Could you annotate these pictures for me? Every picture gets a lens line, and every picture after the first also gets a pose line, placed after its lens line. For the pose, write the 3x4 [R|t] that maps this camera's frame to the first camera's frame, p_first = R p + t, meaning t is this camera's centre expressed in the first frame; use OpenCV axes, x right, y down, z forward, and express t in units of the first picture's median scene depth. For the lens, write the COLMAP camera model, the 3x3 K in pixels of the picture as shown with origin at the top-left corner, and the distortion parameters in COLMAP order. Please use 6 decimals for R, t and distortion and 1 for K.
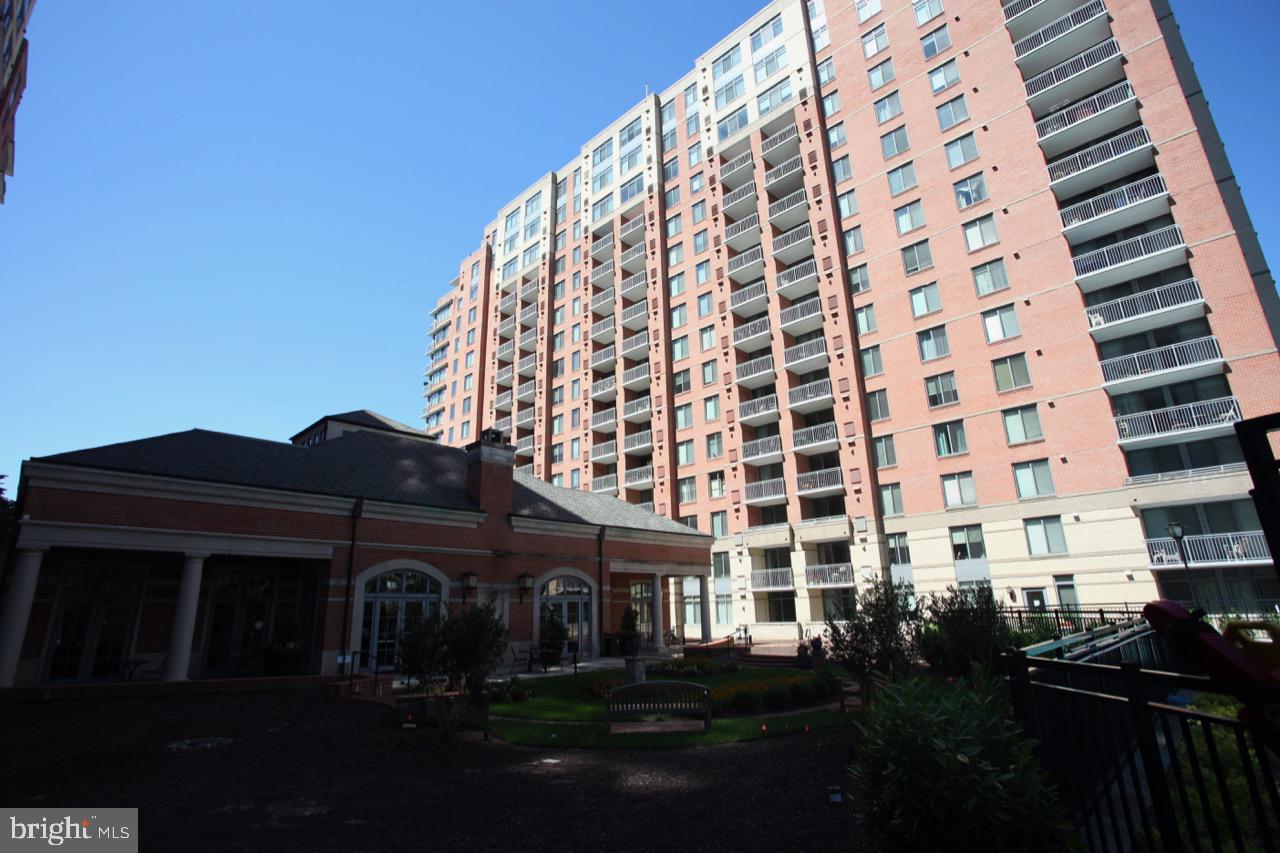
lens RADIAL K [[625.9, 0, 640.0], [0, 625.9, 430.7], [0, 0, 1]] dist [-0.000727, 0.001557]
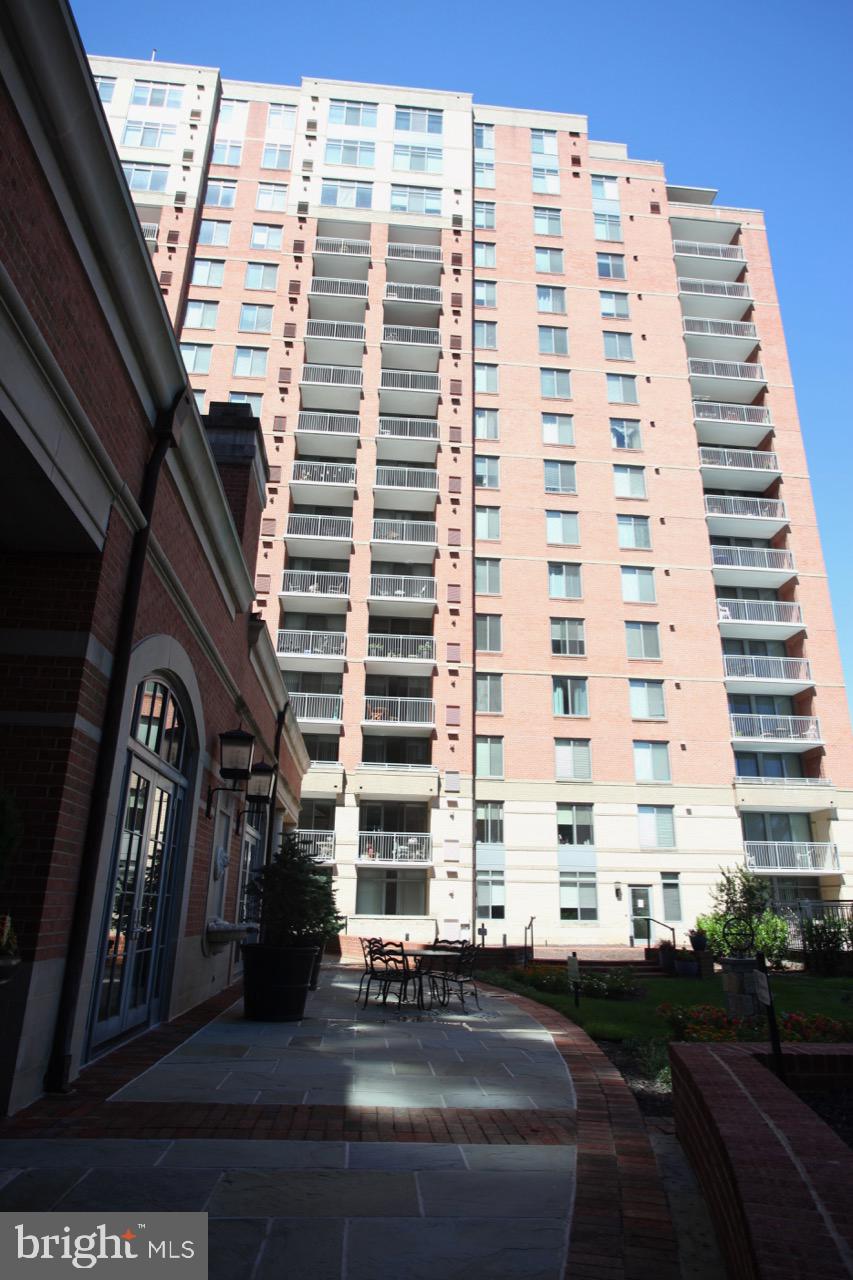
lens RADIAL K [[813.9, 0, 440.4], [0, 813.9, 586.5], [0, 0, 1]] dist [-0.007881, 0.000733]
pose [[0.655984, 0.308405, 0.688892, -0.411188], [-0.248894, 0.950047, -0.188316, 0.121637], [-0.712557, -0.047929, 0.699975, 0.371888]]
